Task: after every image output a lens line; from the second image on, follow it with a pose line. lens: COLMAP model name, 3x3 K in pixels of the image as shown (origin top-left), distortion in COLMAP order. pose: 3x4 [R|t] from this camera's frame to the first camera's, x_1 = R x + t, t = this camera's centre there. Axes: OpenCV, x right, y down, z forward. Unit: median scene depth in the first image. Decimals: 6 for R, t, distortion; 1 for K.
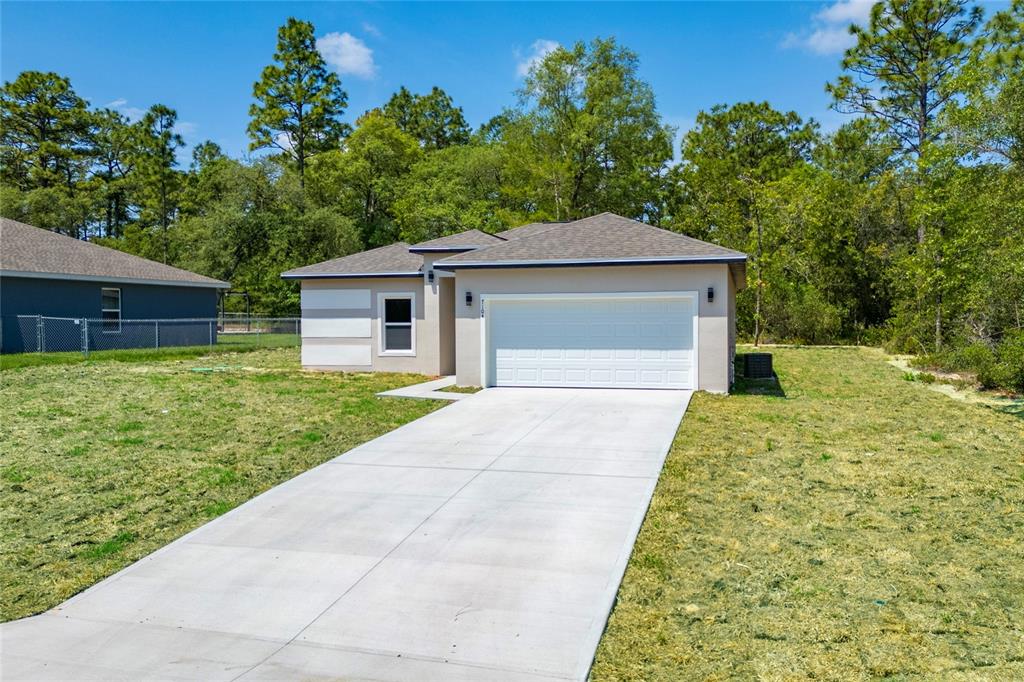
lens RADIAL K [[843.3, 0, 554.8], [0, 843.3, 341.2], [0, 0, 1]] dist [0.028204, -0.002114]
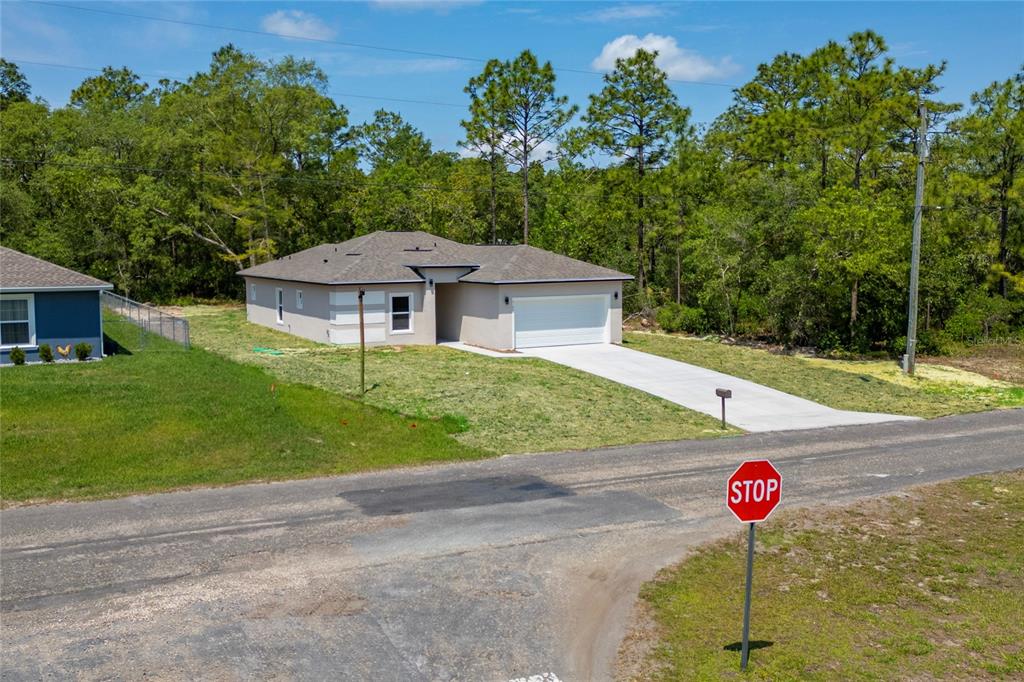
lens RADIAL K [[951.1, 0, 512.0], [0, 951.1, 341.0], [0, 0, 1]] dist [0.022448, -0.008245]
pose [[0.739088, -0.066736, 0.670295, -1.196259], [0.019836, 0.996805, 0.077372, -0.099580], [-0.673317, -0.043888, 0.738050, -0.406238]]
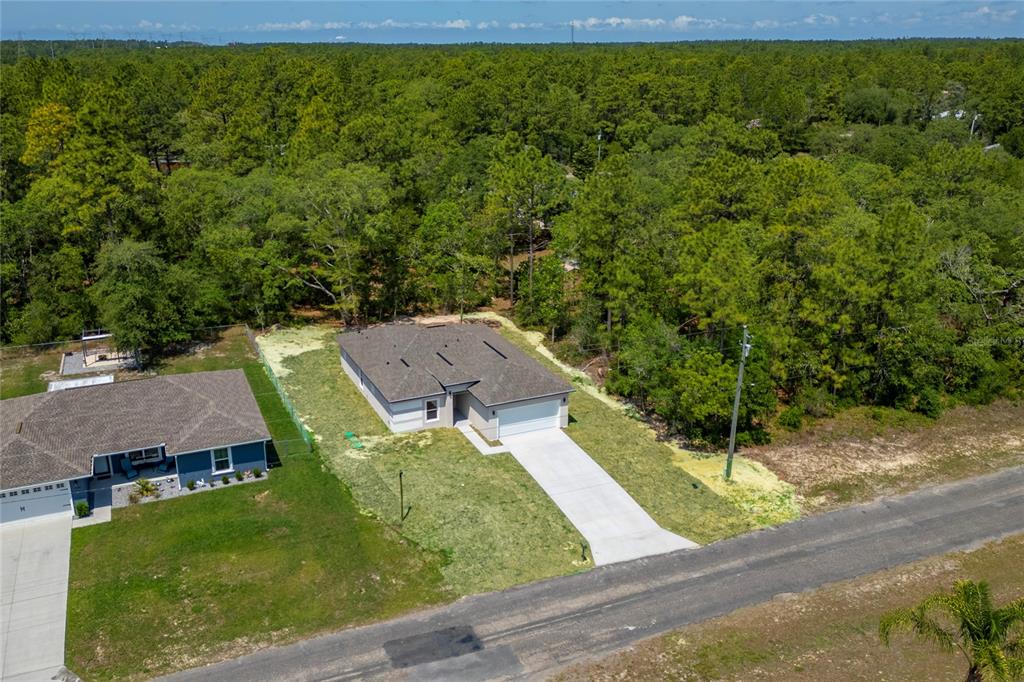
lens RADIAL K [[841.8, 0, 483.2], [0, 841.8, 343.2], [0, 0, 1]] dist [0.046892, -0.007362]
pose [[0.805151, -0.190243, 0.561729, -1.448648], [0.011324, 0.951914, 0.306157, -0.987089], [-0.592961, -0.240142, 0.768589, -0.989595]]
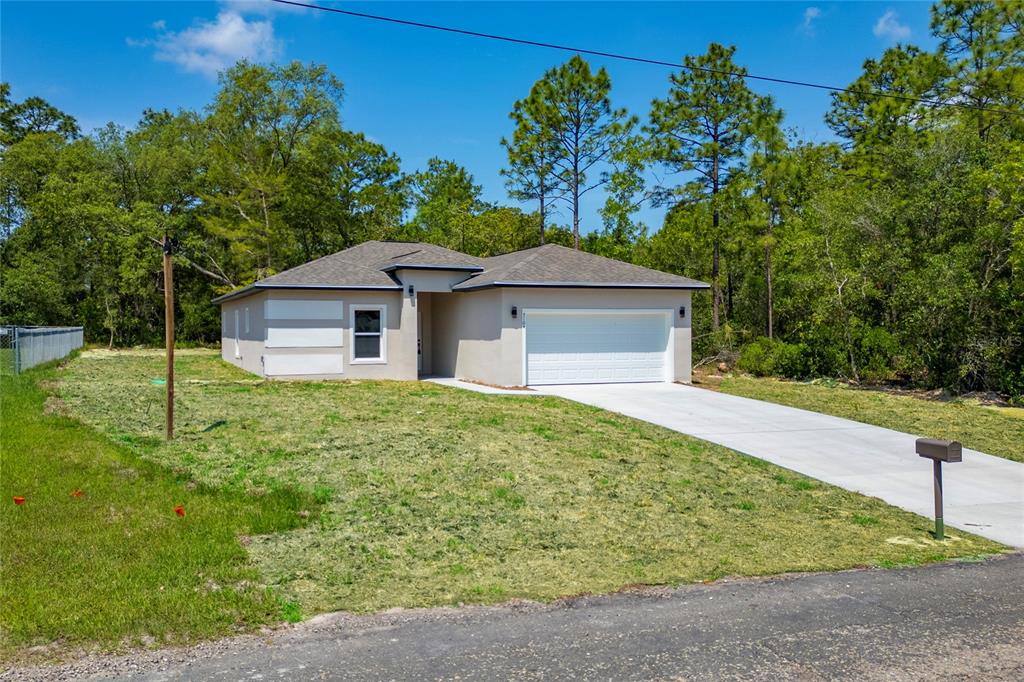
lens RADIAL K [[841.8, 0, 483.2], [0, 841.8, 343.2], [0, 0, 1]] dist [0.046892, -0.007362]
pose [[0.820384, -0.006584, 0.571775, -0.678124], [0.013908, 0.999868, -0.008441, 0.002552], [-0.571644, 0.014877, 0.820367, 0.041632]]
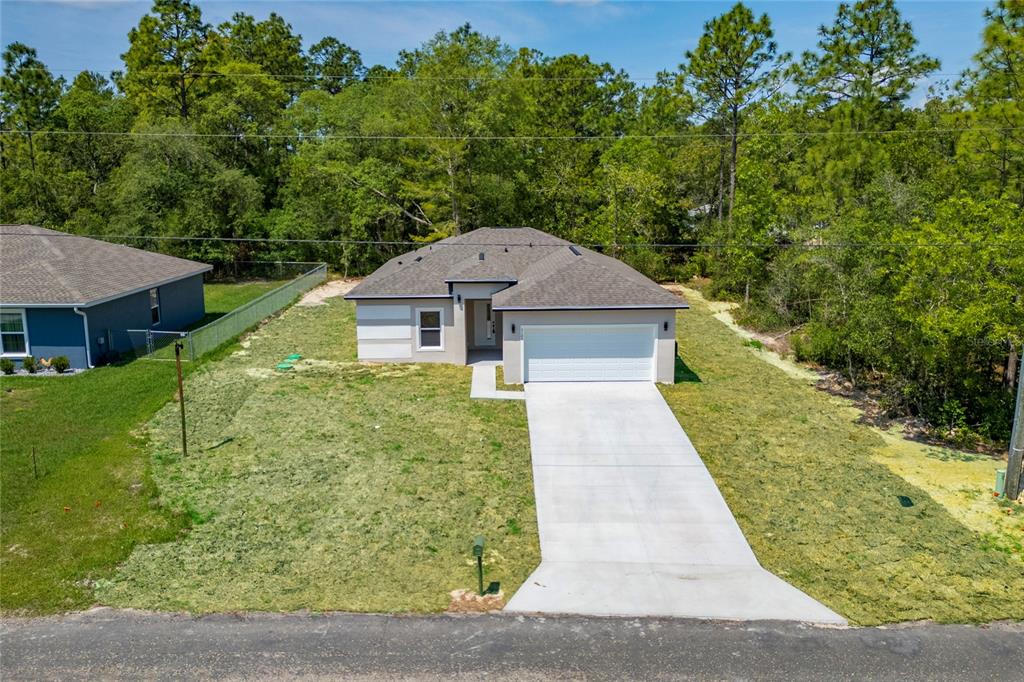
lens RADIAL K [[829.2, 0, 516.8], [0, 829.2, 360.5], [0, 0, 1]] dist [0.039911, -0.012465]
pose [[0.969063, -0.052473, 0.241171, -0.387315], [0.006942, 0.982547, 0.185883, -0.229181], [-0.246716, -0.178458, 0.952515, -0.386779]]
